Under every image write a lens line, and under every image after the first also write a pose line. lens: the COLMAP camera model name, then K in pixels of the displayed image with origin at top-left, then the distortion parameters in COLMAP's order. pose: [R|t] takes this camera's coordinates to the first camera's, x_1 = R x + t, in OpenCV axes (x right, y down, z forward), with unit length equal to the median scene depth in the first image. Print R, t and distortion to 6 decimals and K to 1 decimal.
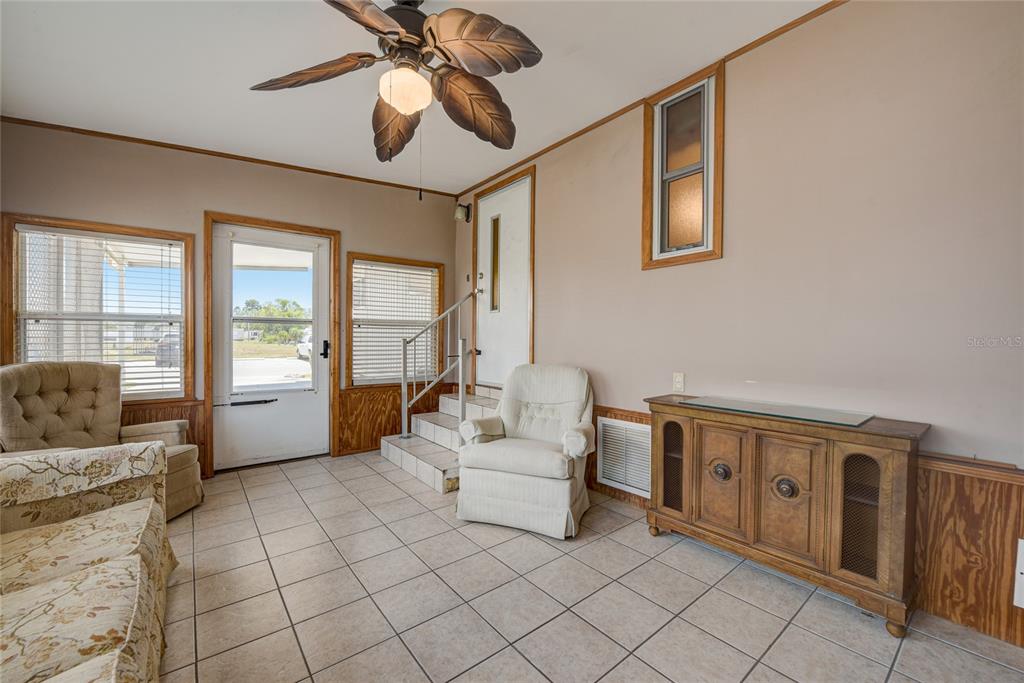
lens RADIAL K [[410.6, 0, 510.1], [0, 410.6, 339.0], [0, 0, 1]] dist [-0.016419, -0.001636]
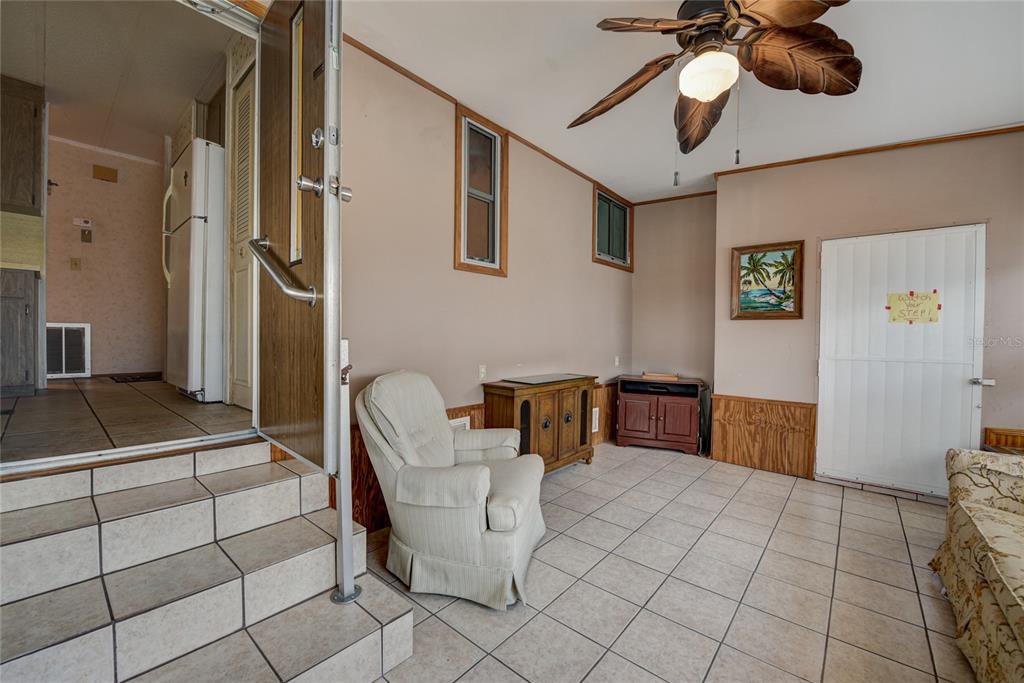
lens RADIAL K [[410.6, 0, 517.4], [0, 410.6, 341.4], [0, 0, 1]] dist [-0.016419, -0.001636]
pose [[-0.204961, -0.020958, 0.978546, -0.804333], [-0.009657, 0.999765, 0.019390, -0.010958], [-0.978723, -0.005475, -0.205115, 1.193281]]
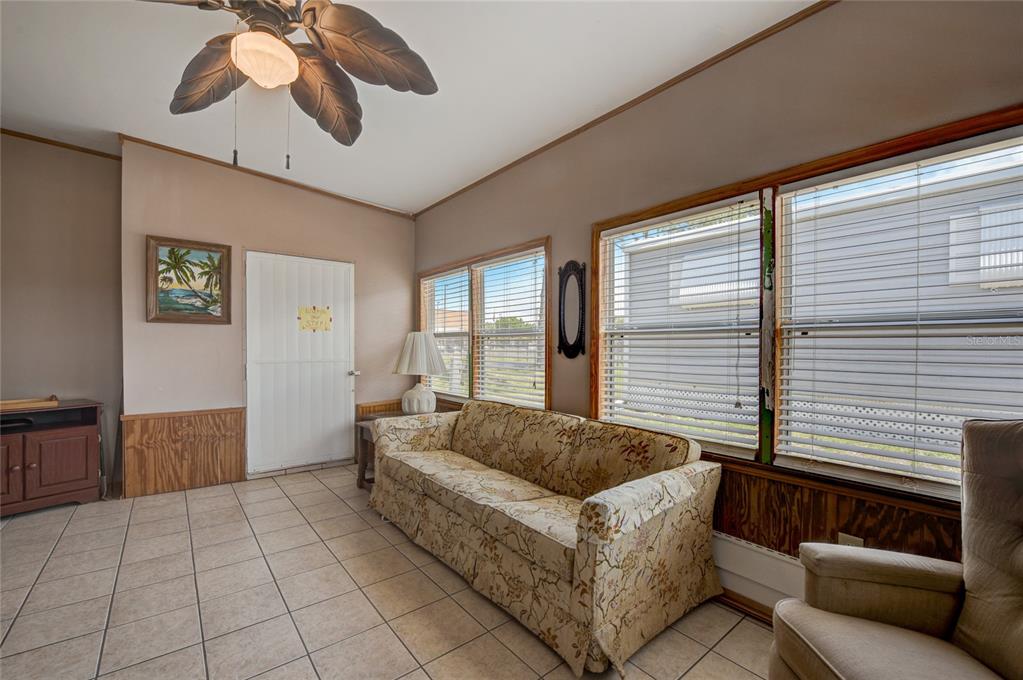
lens RADIAL K [[410.2, 0, 510.2], [0, 410.2, 348.1], [0, 0, 1]] dist [-0.016419, -0.001636]
pose [[-0.999902, -0.010303, -0.009526, -0.563402], [-0.010410, 0.999883, 0.011248, -0.015146], [0.009409, 0.011346, -0.999891, 1.371953]]
